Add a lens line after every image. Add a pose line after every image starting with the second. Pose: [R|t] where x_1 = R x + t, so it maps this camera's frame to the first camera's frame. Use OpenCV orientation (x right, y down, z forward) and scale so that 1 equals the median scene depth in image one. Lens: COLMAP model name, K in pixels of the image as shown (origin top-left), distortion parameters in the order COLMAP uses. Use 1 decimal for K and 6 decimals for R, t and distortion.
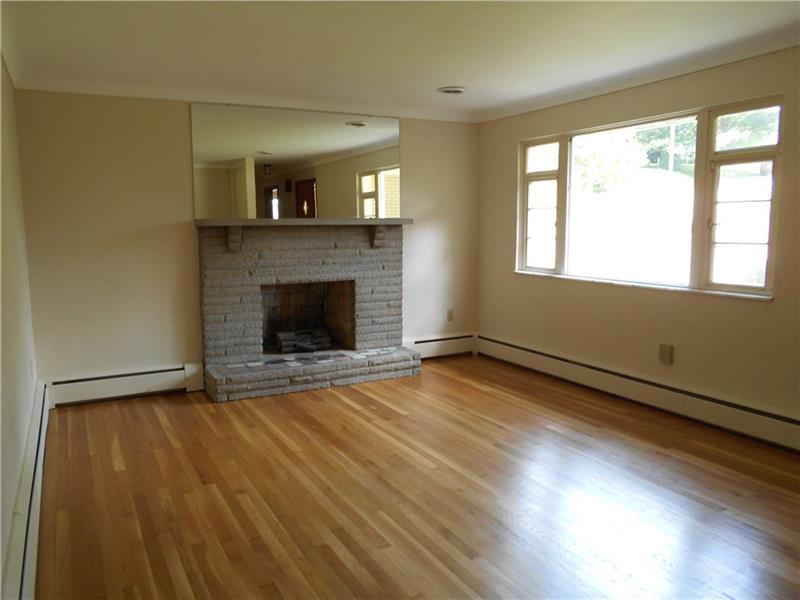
lens RADIAL K [[619.4, 0, 400.0], [0, 619.4, 300.0], [0, 0, 1]] dist [-0.046866, 0.001281]
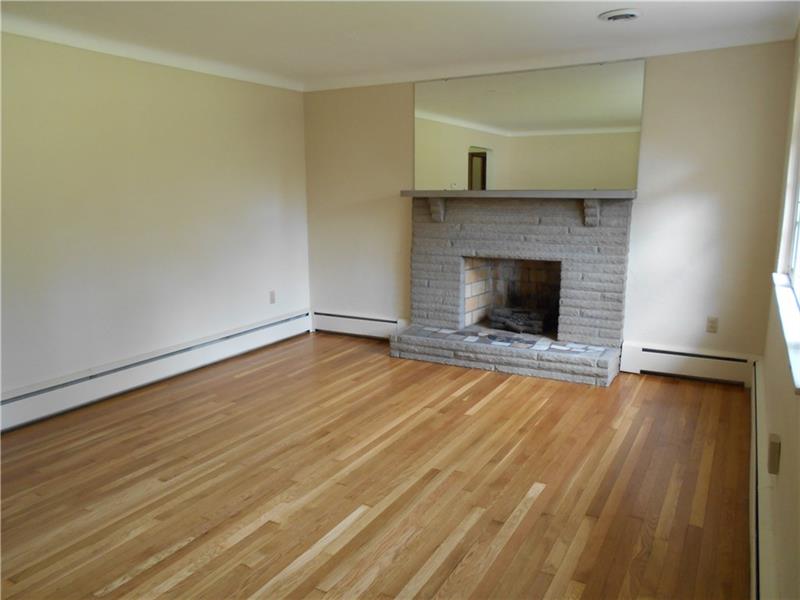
lens RADIAL K [[619.4, 0, 400.0], [0, 619.4, 300.0], [0, 0, 1]] dist [-0.046866, 0.001281]
pose [[0.537163, 0.155895, -0.828947, 0.566496], [-0.099486, 0.987622, 0.121268, -0.065502], [0.837591, 0.017328, 0.546024, 0.357680]]
